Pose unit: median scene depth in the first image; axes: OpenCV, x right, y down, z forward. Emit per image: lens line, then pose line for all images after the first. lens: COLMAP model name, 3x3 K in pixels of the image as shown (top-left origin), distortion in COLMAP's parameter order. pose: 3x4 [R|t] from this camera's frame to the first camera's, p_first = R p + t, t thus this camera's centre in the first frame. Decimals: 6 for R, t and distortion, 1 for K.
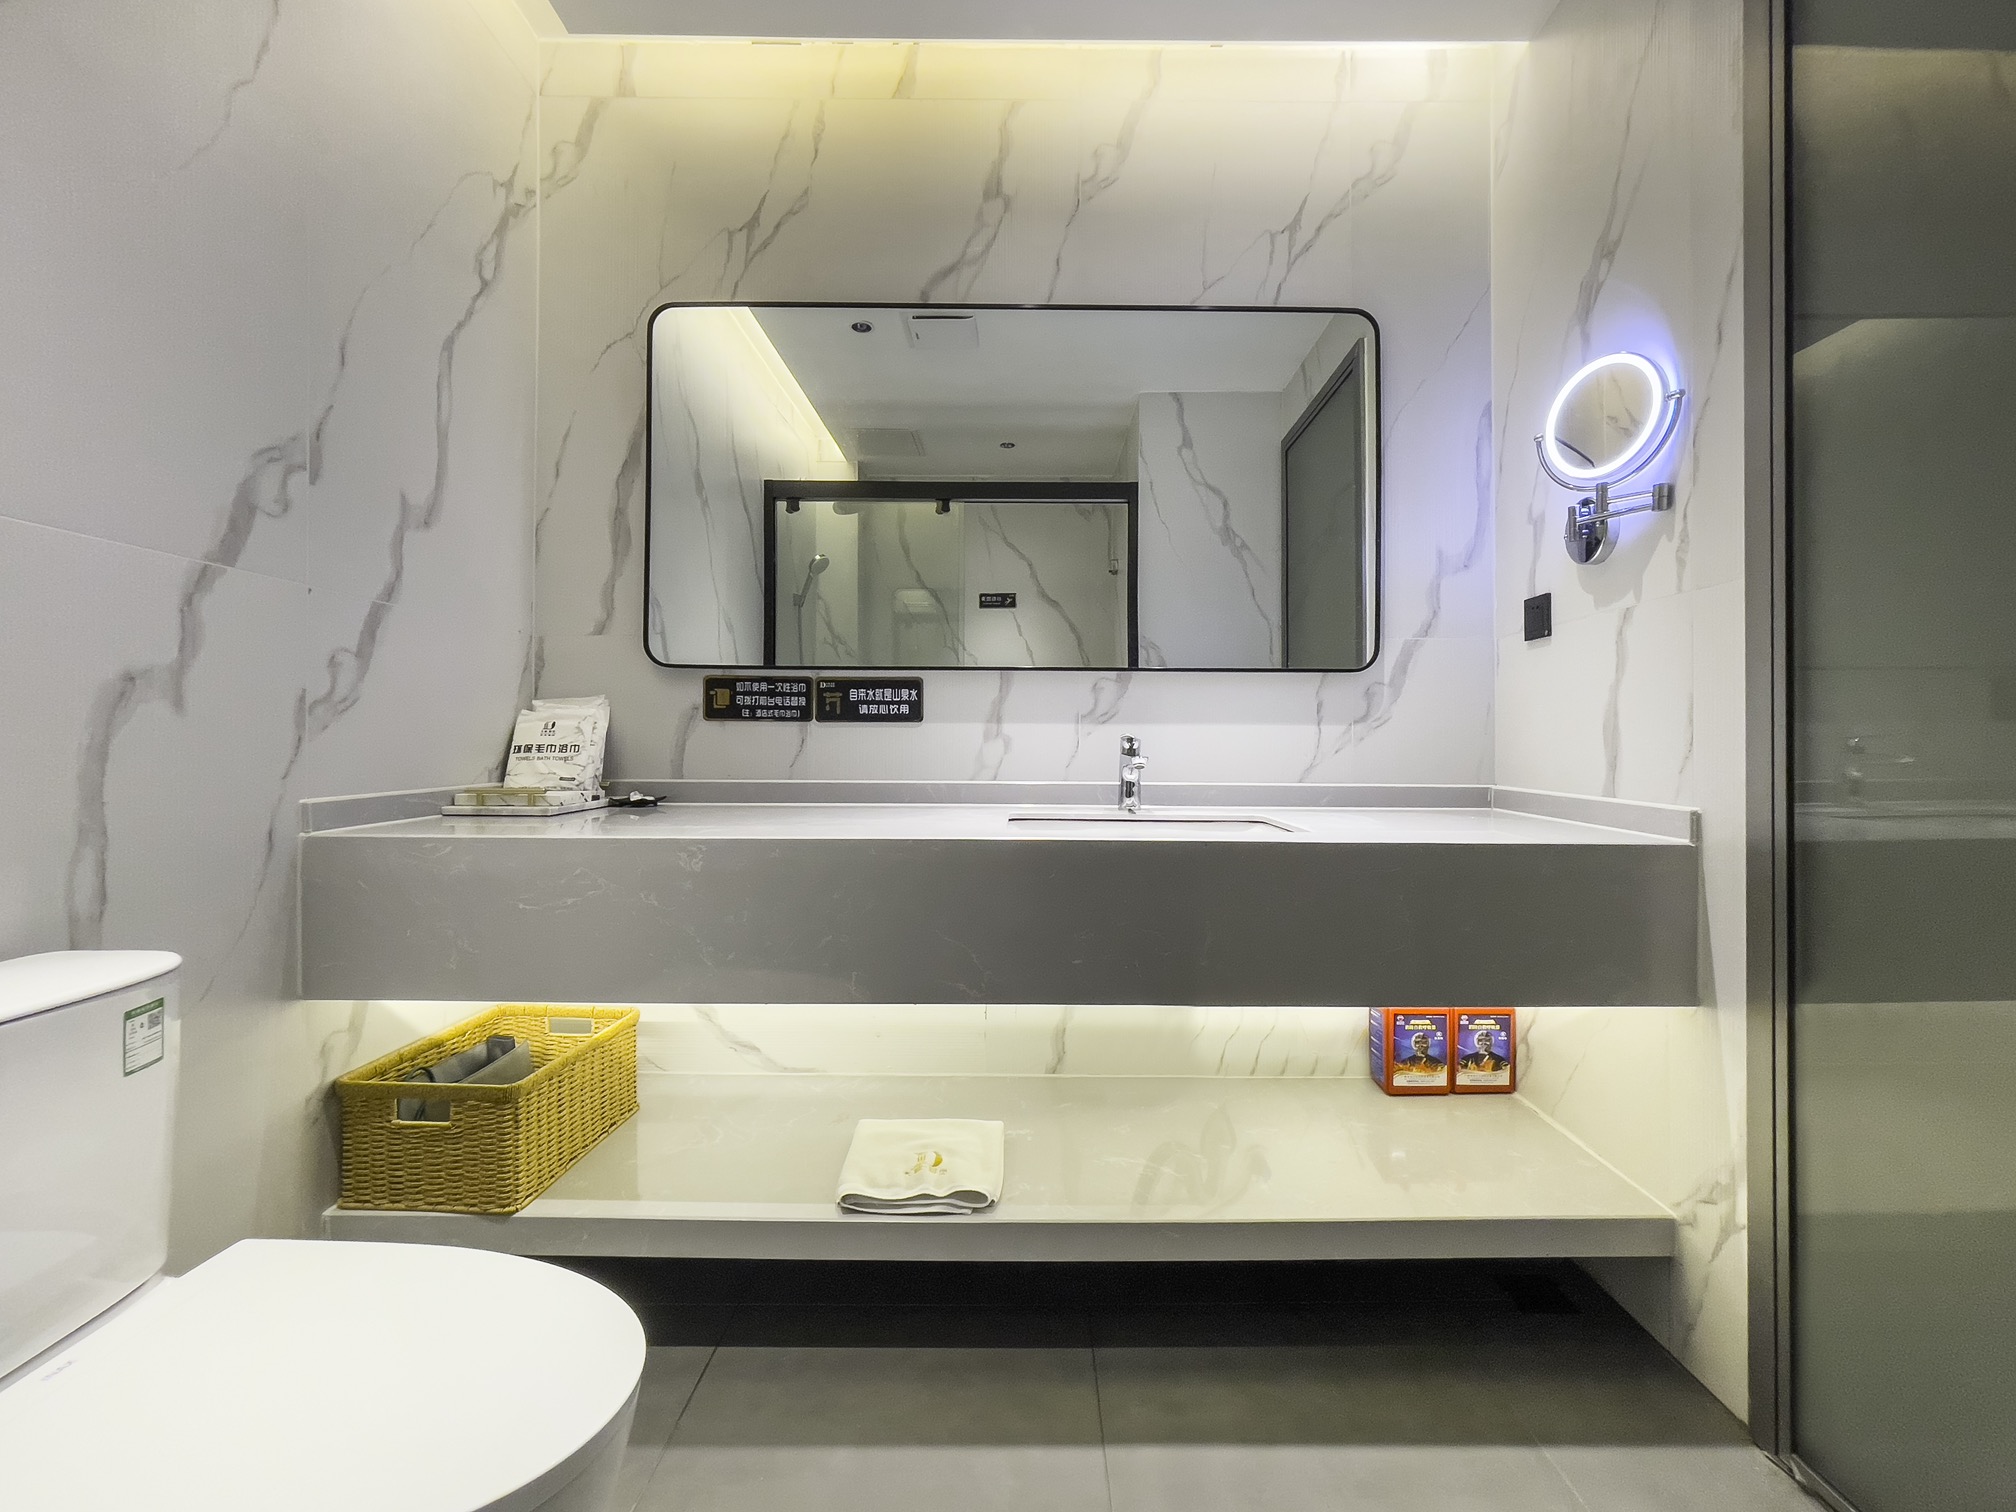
lens RADIAL K [[821.5, 0, 1036.2], [0, 821.5, 747.2], [0, 0, 1]] dist [0.000125, 0.000117]
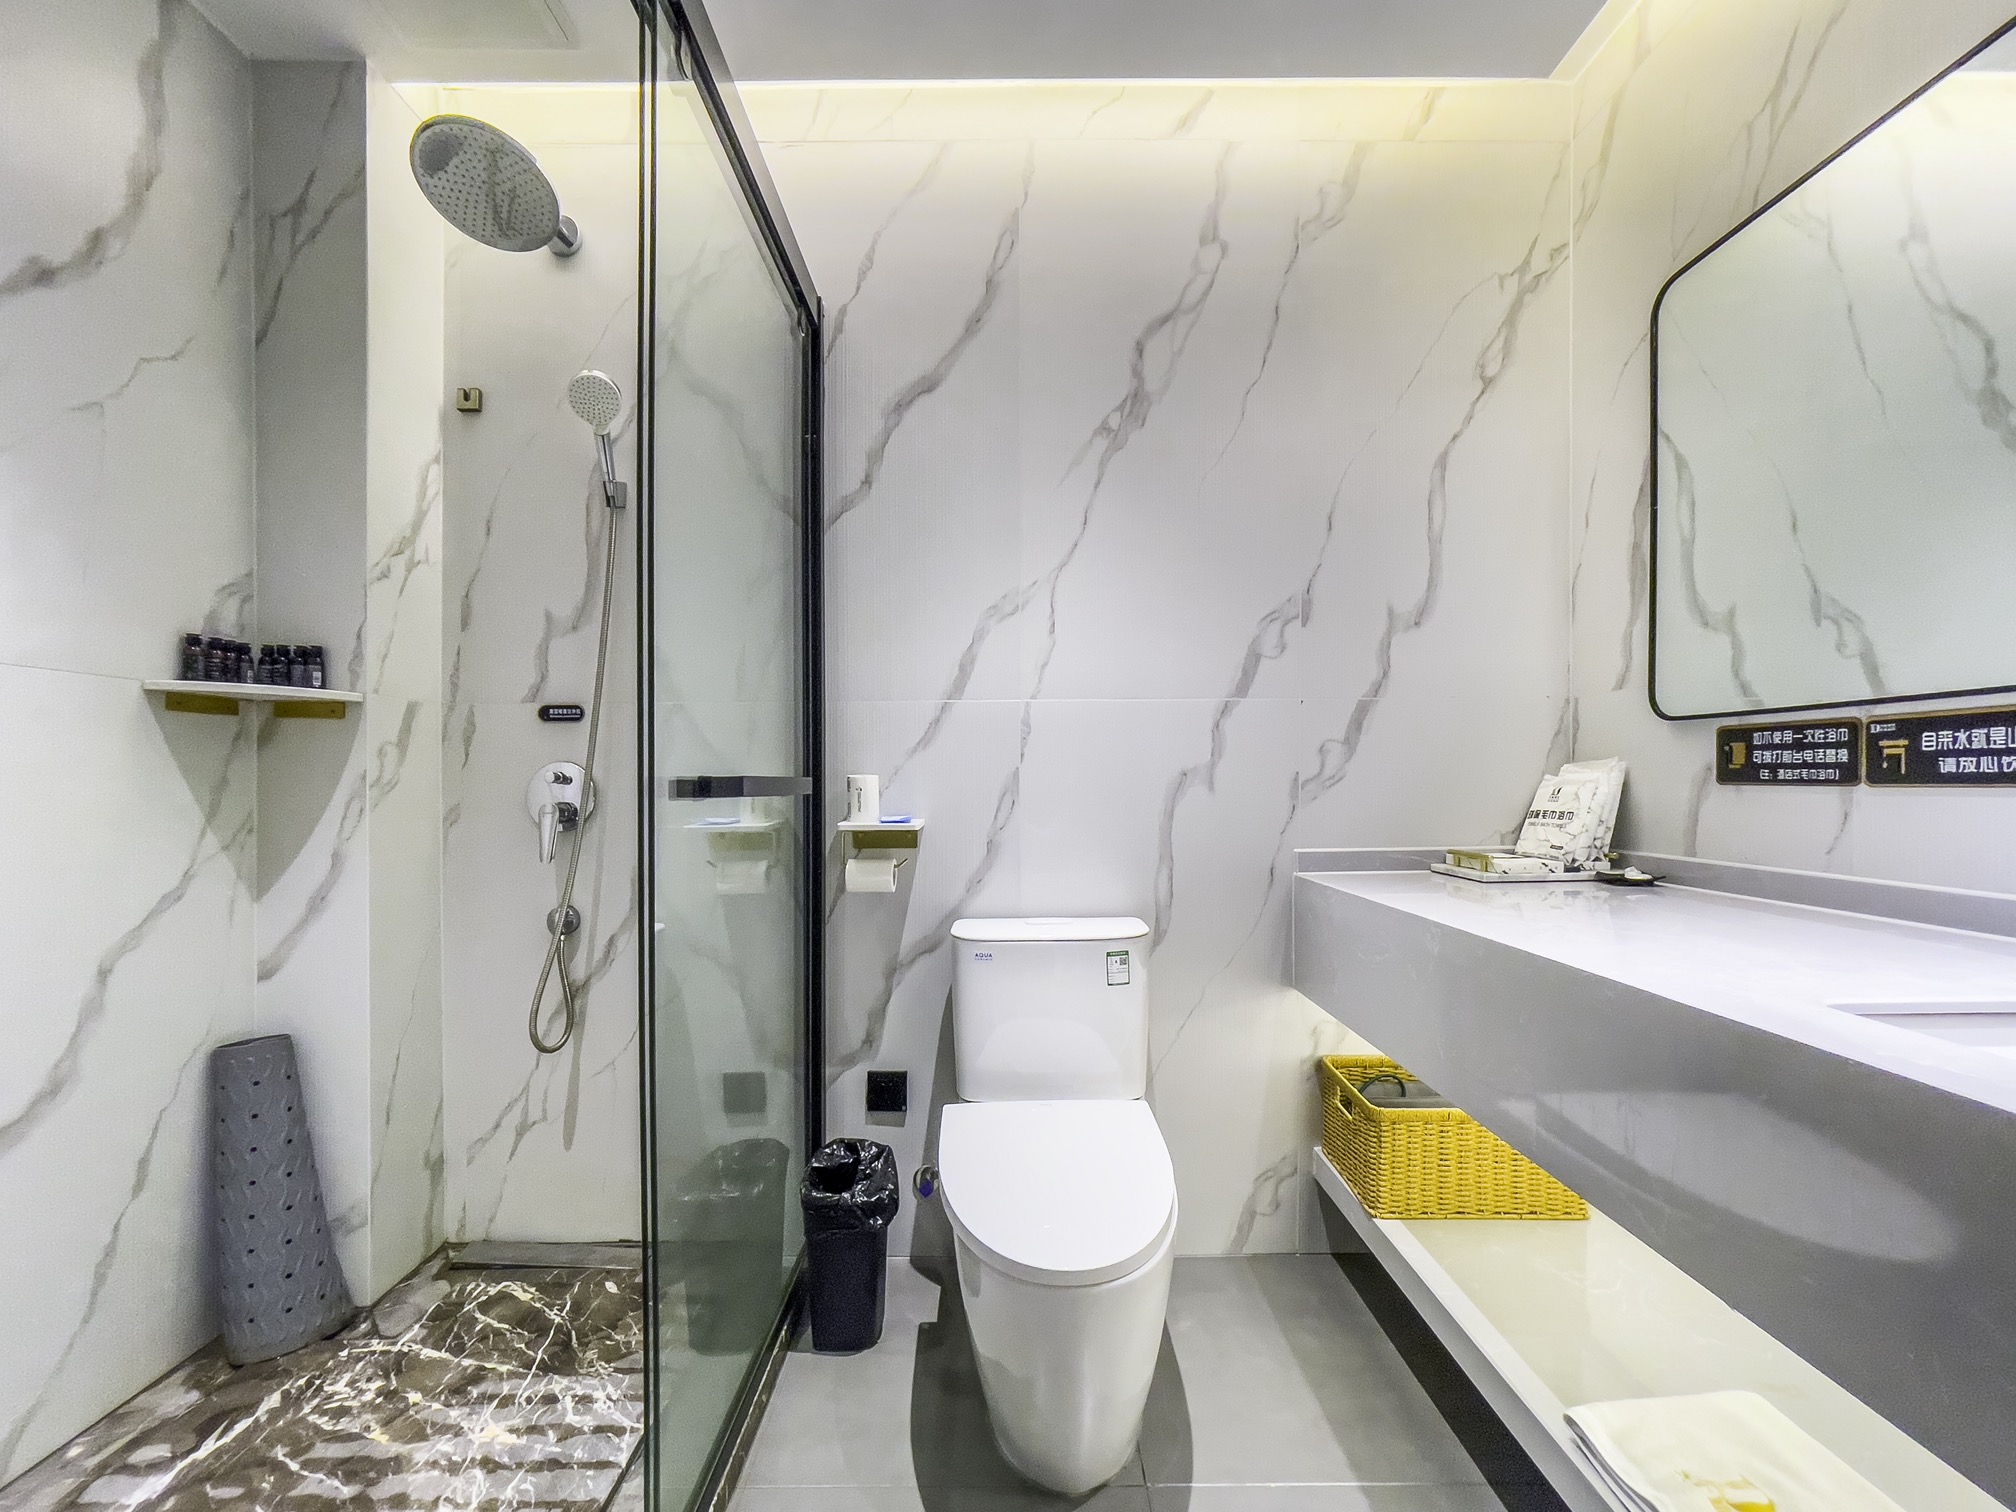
lens RADIAL K [[862.6, 0, 1007.3], [0, 862.6, 782.0], [0, 0, 1]] dist [-0.000718, 0.000154]
pose [[0.004312, -0.003277, -0.999985, 0.410557], [0.000420, 0.999995, -0.003275, -0.032846], [0.999991, -0.000406, 0.004314, 0.330620]]
